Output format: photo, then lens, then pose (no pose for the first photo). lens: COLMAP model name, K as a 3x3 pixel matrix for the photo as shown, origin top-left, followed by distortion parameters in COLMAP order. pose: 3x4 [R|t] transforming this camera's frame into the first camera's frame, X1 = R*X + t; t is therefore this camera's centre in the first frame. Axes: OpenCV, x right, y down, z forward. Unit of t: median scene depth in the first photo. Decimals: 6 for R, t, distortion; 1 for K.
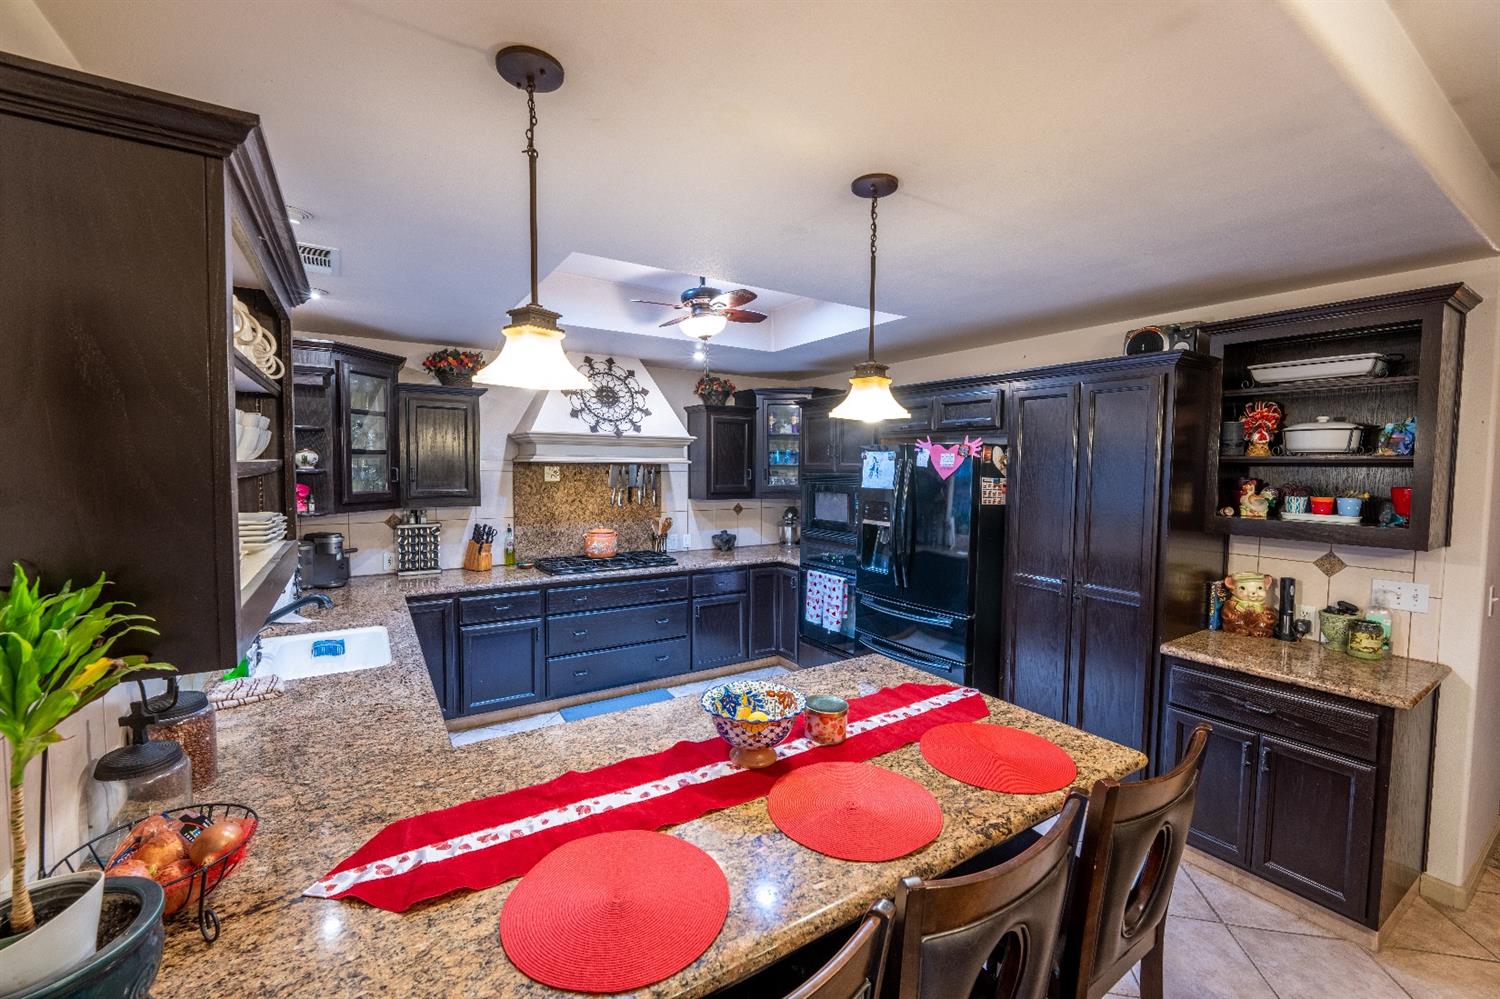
lens RADIAL K [[607.8, 0, 752.3], [0, 607.8, 495.9], [0, 0, 1]] dist [0.000280, 0.000005]
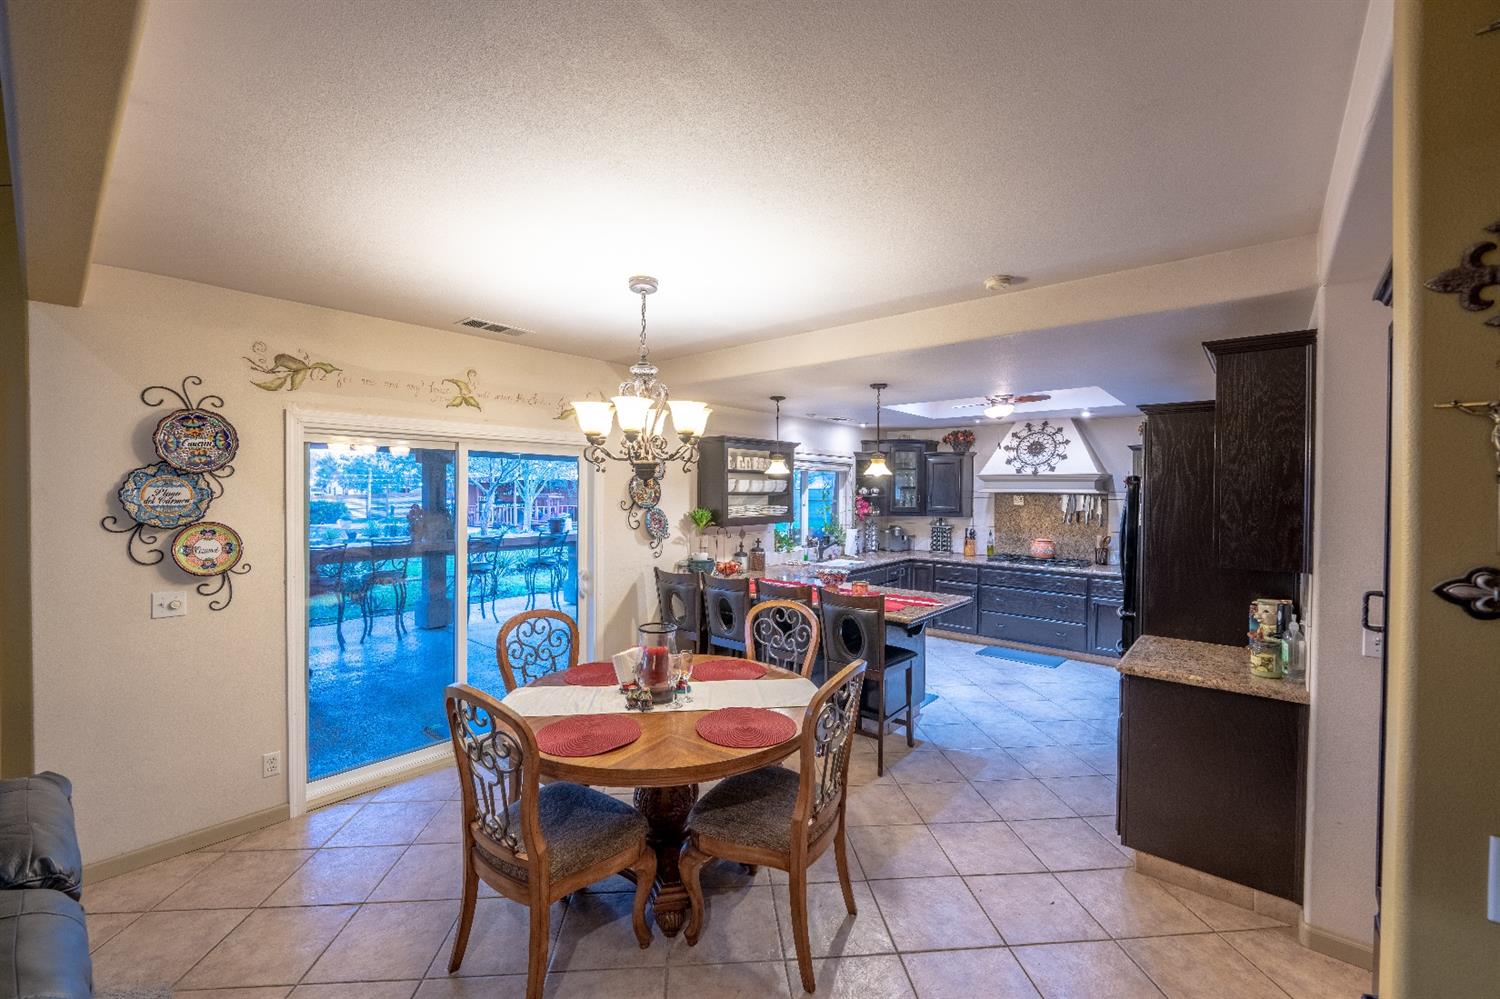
lens RADIAL K [[607.8, 0, 751.5], [0, 607.8, 495.8], [0, 0, 1]] dist [0.000280, 0.000005]
pose [[0.285496, 0.002750, -0.958376, 0.982234], [-0.054433, 0.998428, -0.013350, 0.010451], [0.956833, 0.055979, 0.285197, -0.087599]]
